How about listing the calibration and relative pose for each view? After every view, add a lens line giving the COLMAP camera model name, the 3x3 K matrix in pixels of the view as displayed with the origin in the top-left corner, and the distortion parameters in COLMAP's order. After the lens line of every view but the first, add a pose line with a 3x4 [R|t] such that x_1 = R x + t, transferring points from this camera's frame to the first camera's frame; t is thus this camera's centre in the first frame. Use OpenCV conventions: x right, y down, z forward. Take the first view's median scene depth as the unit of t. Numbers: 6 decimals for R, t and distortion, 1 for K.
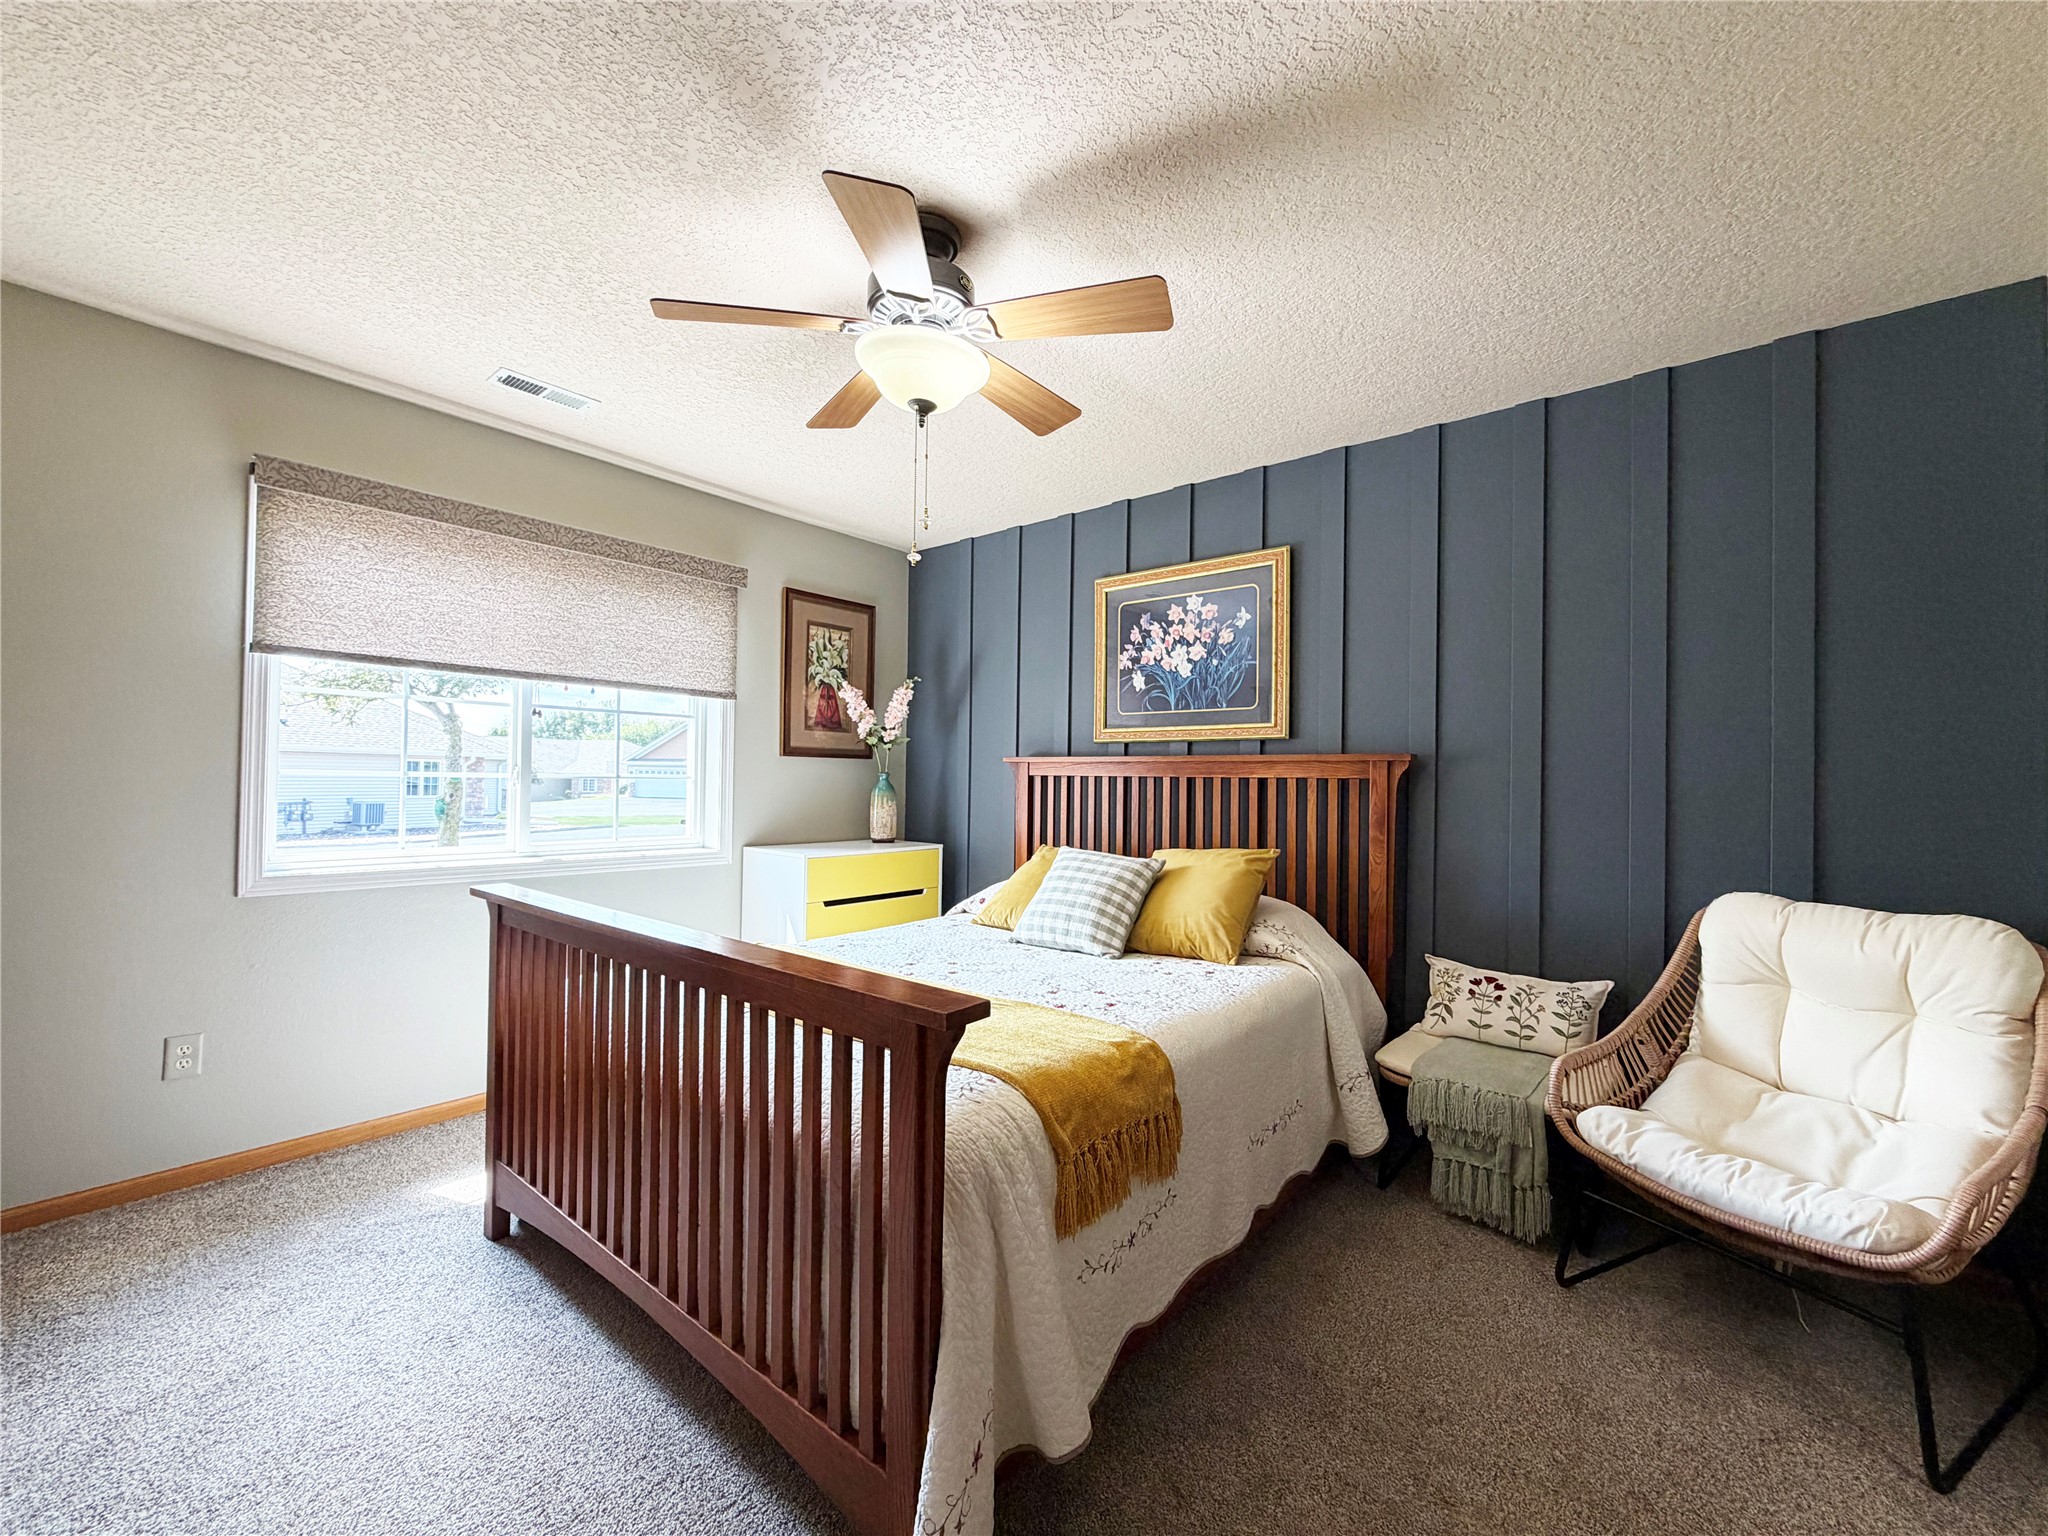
lens RADIAL K [[816.9, 0, 1016.5], [0, 816.9, 773.4], [0, 0, 1]] dist [-0.000677, 0.000098]
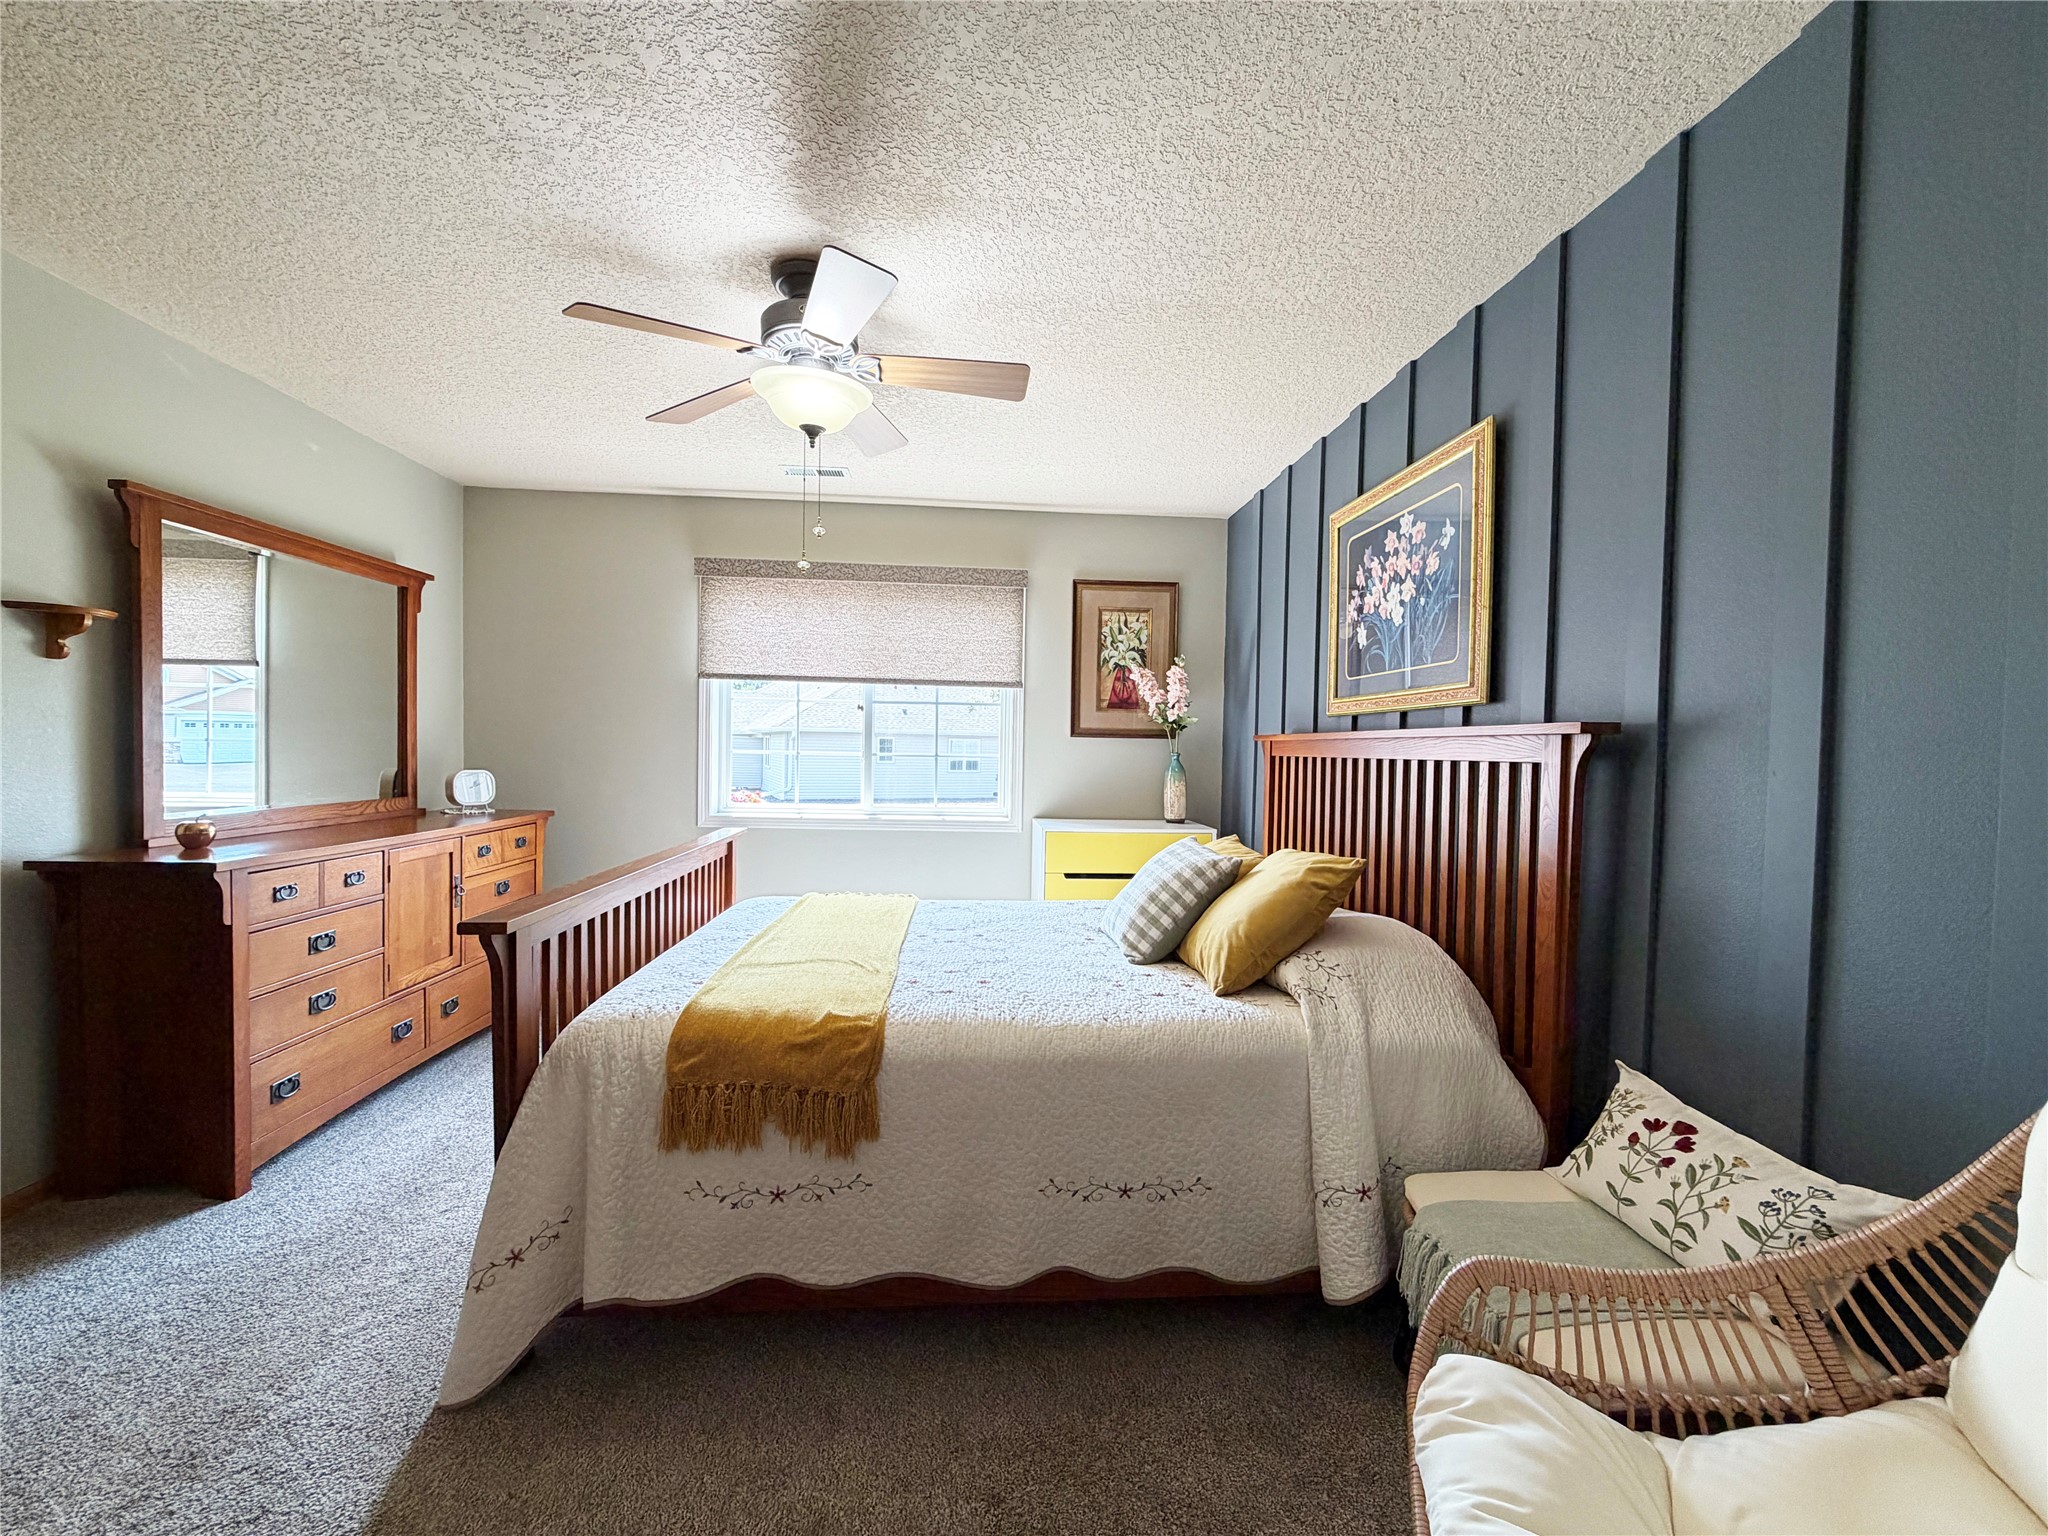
lens RADIAL K [[816.9, 0, 1019.9], [0, 816.9, 770.7], [0, 0, 1]] dist [-0.000677, 0.000098]
pose [[0.694752, 0.017390, -0.719039, 0.495850], [-0.001786, 0.999746, 0.022453, -0.000753], [0.719247, -0.014315, 0.694607, 0.222793]]
